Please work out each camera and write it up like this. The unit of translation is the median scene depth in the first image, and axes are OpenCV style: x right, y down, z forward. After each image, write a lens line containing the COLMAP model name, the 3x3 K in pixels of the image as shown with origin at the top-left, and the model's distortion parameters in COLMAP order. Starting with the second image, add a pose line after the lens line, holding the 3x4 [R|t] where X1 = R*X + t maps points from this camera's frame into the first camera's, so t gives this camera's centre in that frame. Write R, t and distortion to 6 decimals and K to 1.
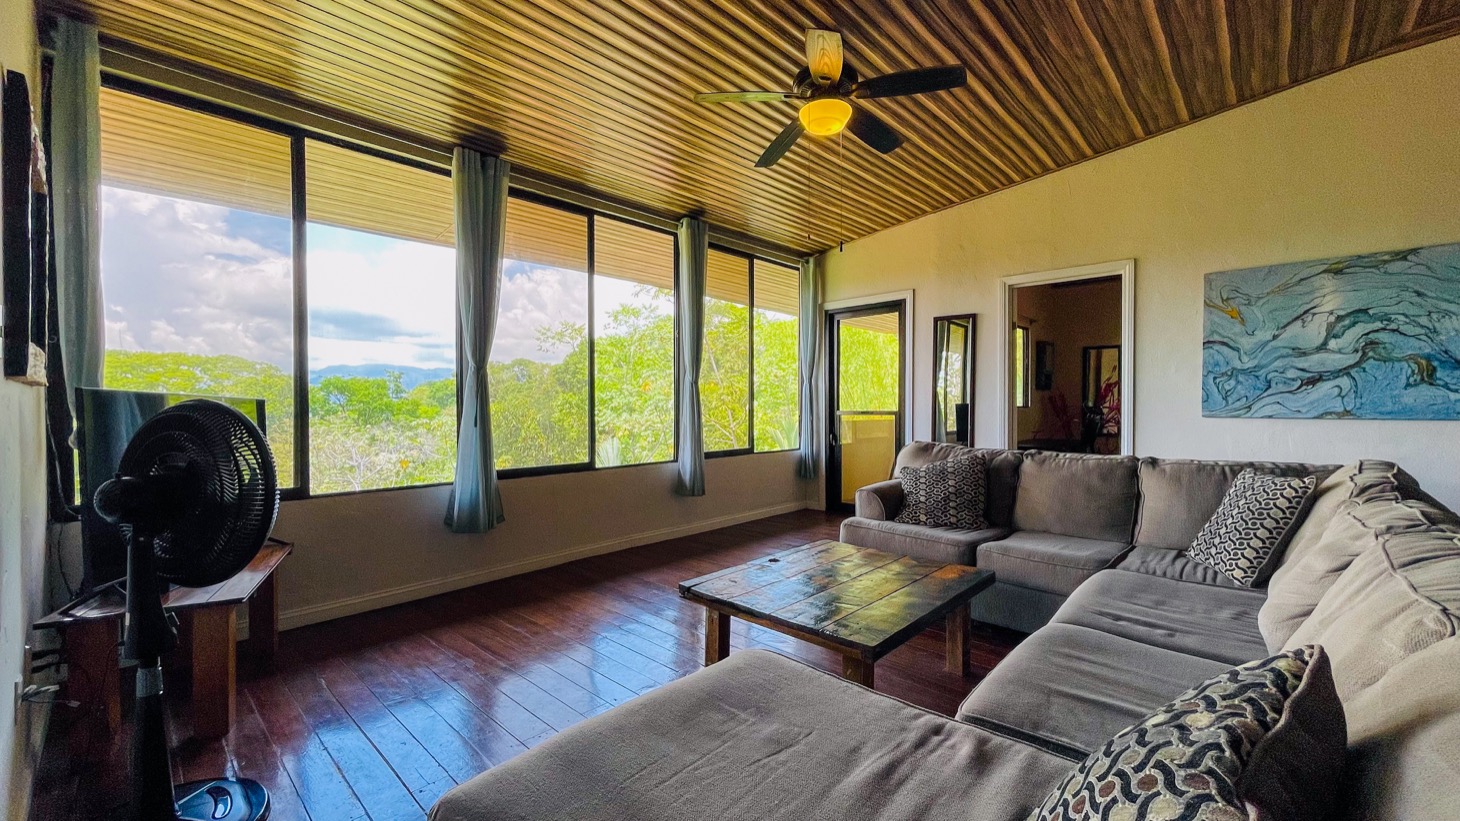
lens RADIAL K [[593.1, 0, 727.4], [0, 593.1, 411.4], [0, 0, 1]] dist [0.003556, 0.000969]
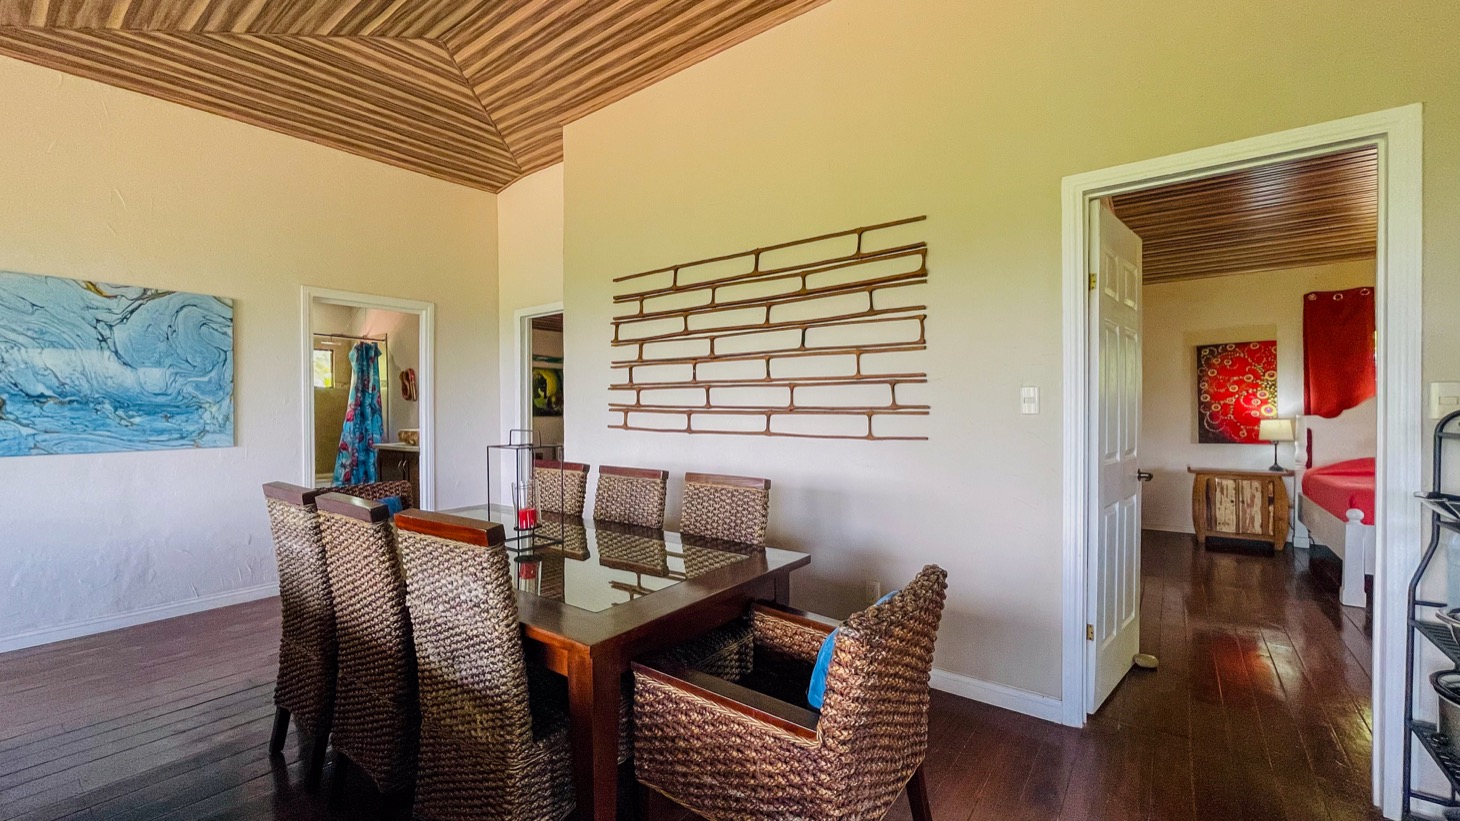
lens RADIAL K [[593.1, 0, 727.3], [0, 593.1, 418.5], [0, 0, 1]] dist [0.003556, 0.000969]
pose [[-0.089725, -0.005470, 0.995952, 0.130892], [0.015184, 0.999861, 0.006859, -0.030326], [-0.995851, 0.015738, -0.089629, -0.039798]]
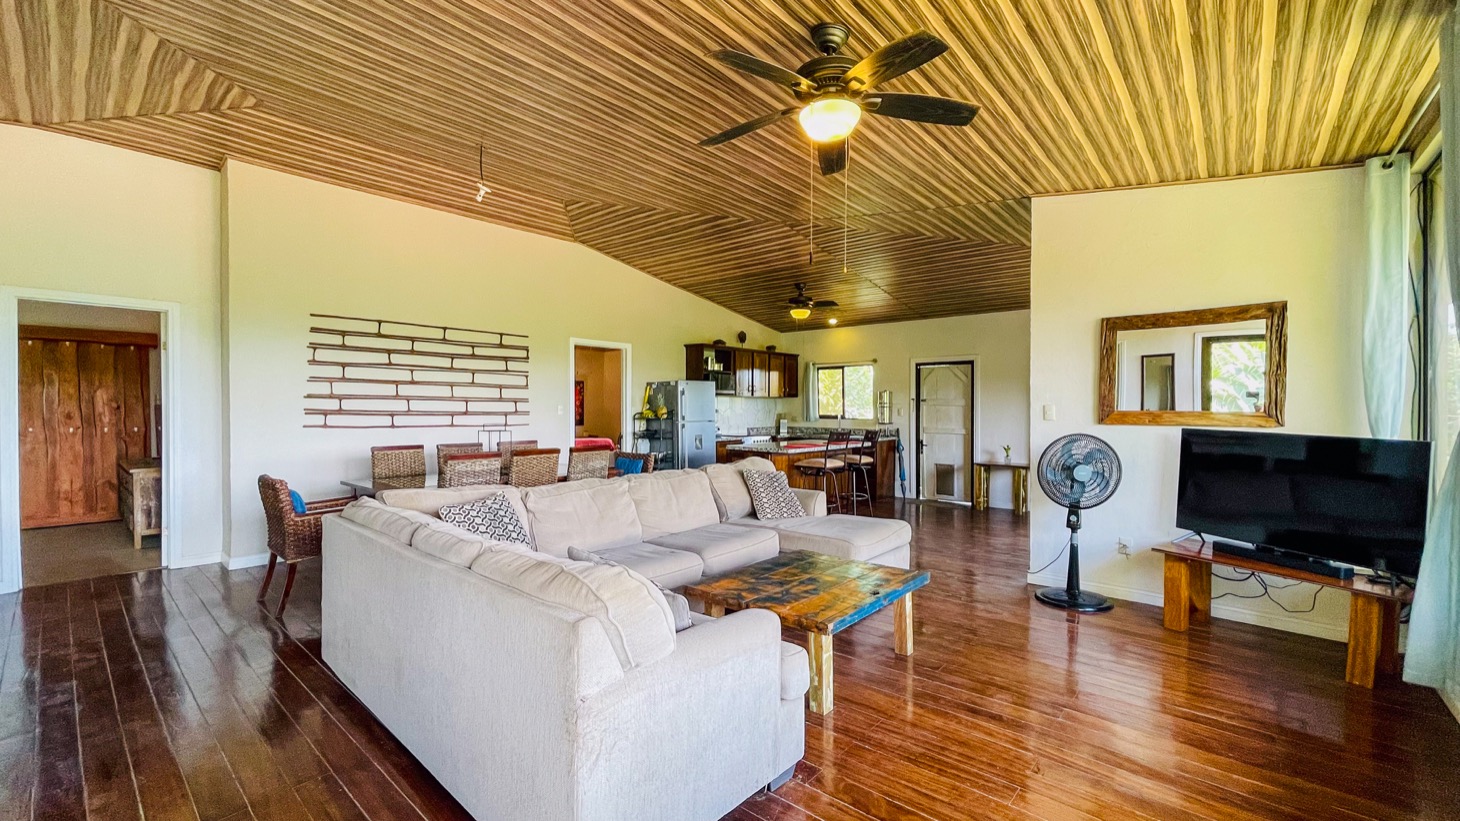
lens RADIAL K [[593.1, 0, 722.3], [0, 593.1, 418.5], [0, 0, 1]] dist [0.003556, 0.000969]
pose [[-0.999804, 0.003858, -0.019436, 0.267724], [0.003302, 0.999587, 0.028556, -0.064700], [0.019538, 0.028486, -0.999403, 1.430733]]
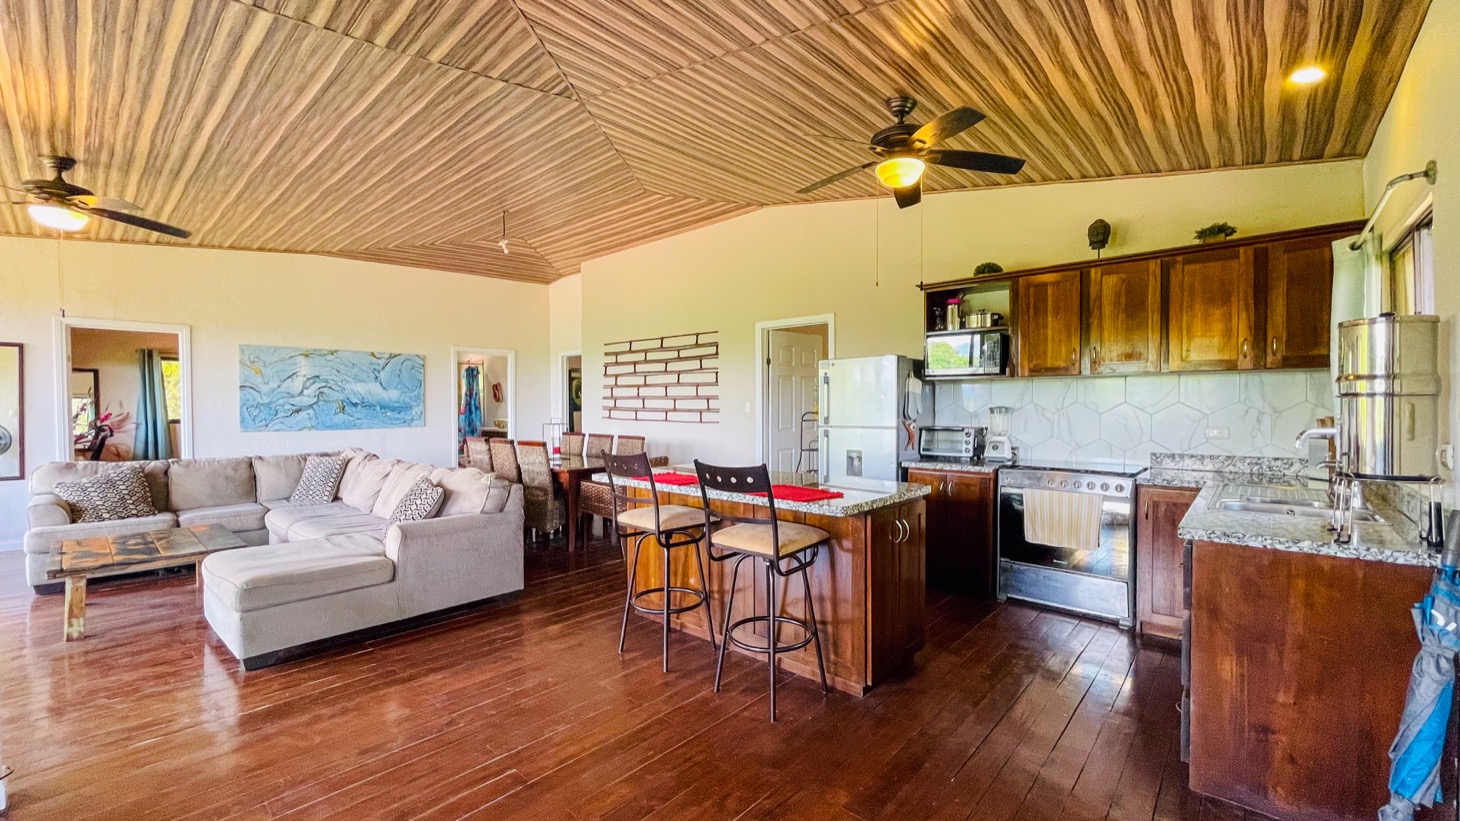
lens RADIAL K [[593.1, 0, 724.1], [0, 593.1, 415.2], [0, 0, 1]] dist [0.003556, 0.000969]
pose [[-0.000765, -0.011460, 0.999934, -0.888595], [0.014097, 0.999835, 0.011470, -0.038128], [-0.999900, 0.014105, -0.000603, -0.352007]]
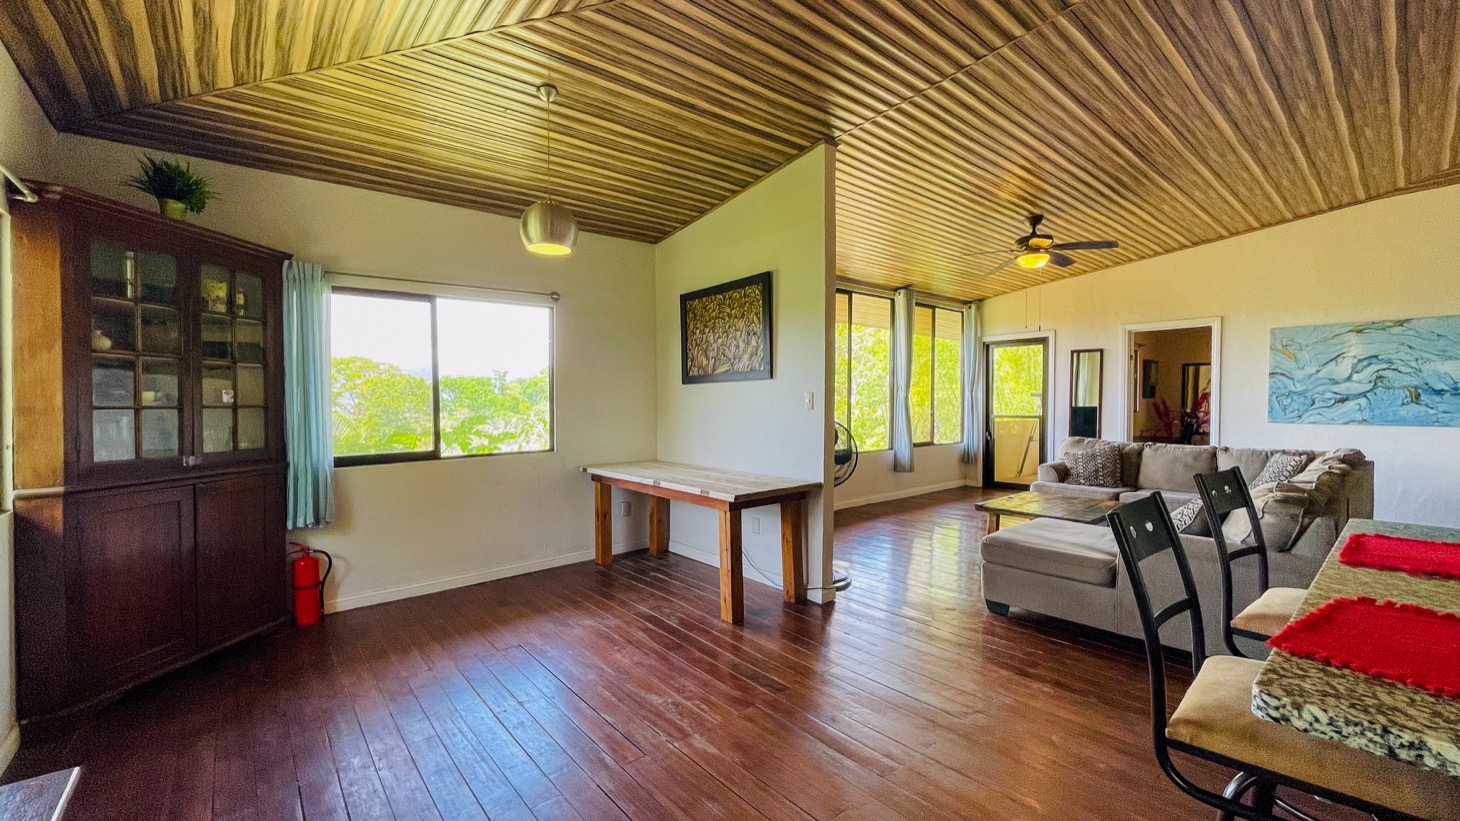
lens RADIAL K [[593.1, 0, 729.1], [0, 593.1, 412.2], [0, 0, 1]] dist [0.003556, 0.000969]
pose [[0.993923, 0.003118, -0.110034, -0.429647], [-0.002085, 0.999953, 0.009493, -0.030056], [0.110058, -0.009206, 0.993883, -0.707269]]
